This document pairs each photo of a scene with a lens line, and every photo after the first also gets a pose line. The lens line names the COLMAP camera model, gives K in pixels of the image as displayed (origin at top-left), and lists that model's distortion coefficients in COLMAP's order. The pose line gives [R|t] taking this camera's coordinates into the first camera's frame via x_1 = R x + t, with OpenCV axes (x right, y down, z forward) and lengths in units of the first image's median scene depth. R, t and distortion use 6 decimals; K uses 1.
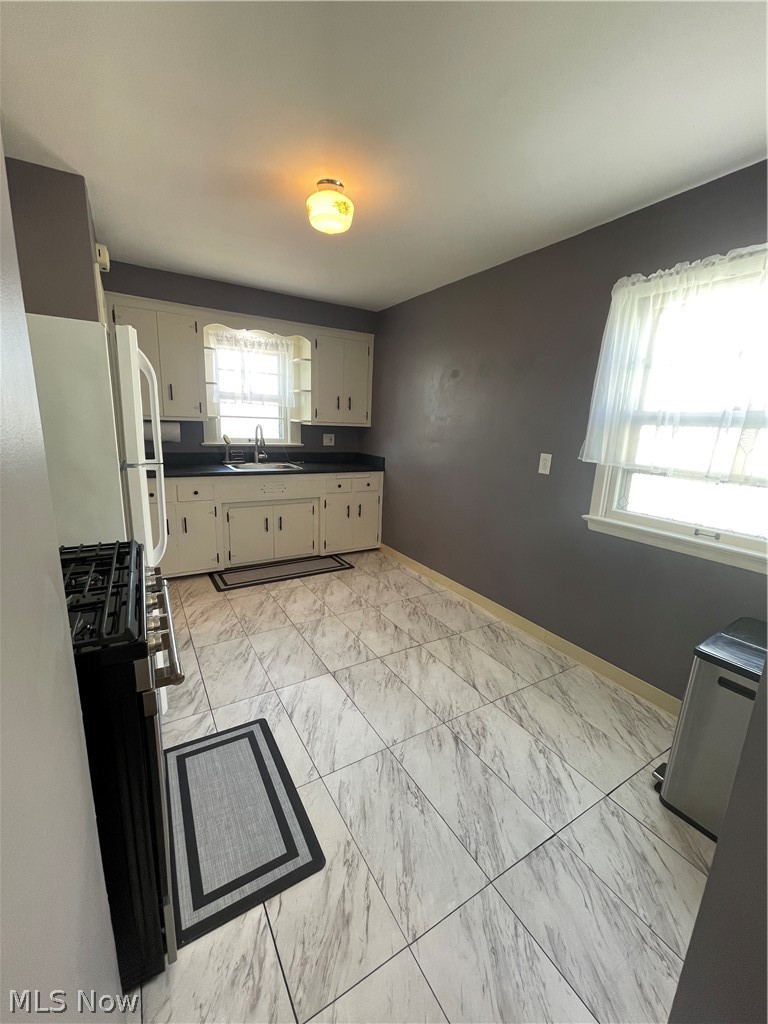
lens RADIAL K [[415.2, 0, 384.5], [0, 415.2, 512.7], [0, 0, 1]] dist [-0.001458, -0.000015]
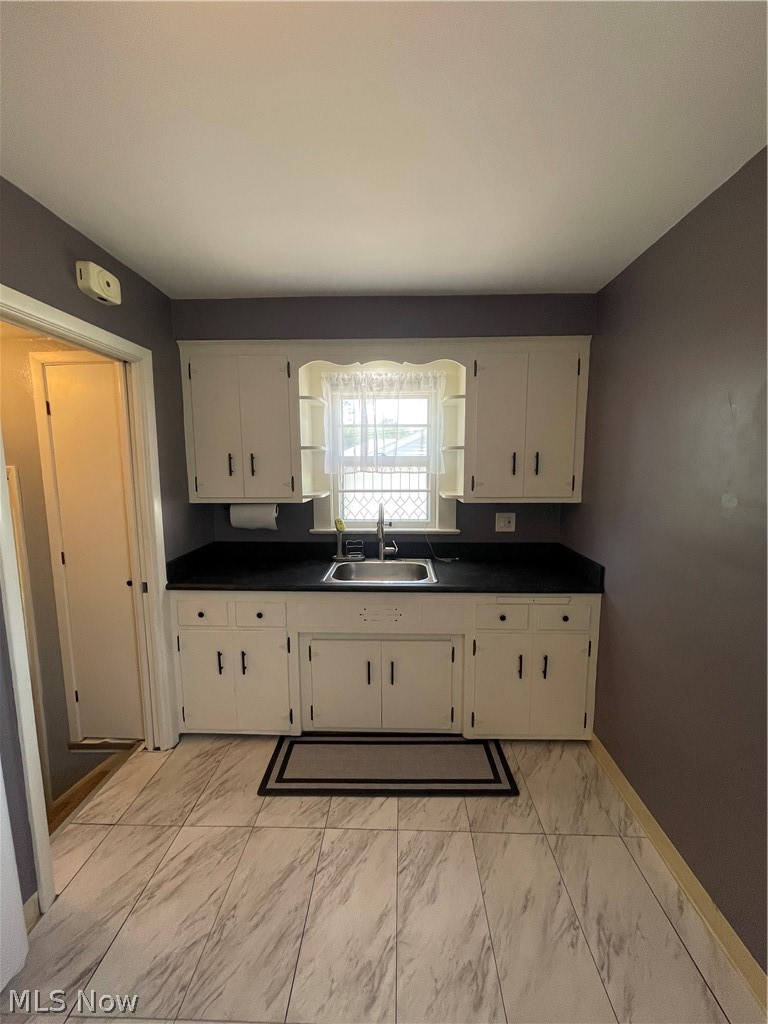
lens RADIAL K [[415.2, 0, 384.1], [0, 415.2, 514.4], [0, 0, 1]] dist [-0.001458, -0.000015]
pose [[0.840113, 0.023856, -0.541886, 0.050378], [-0.081295, 0.993286, -0.082307, -0.140904], [0.536284, 0.113200, 0.836412, 0.456665]]
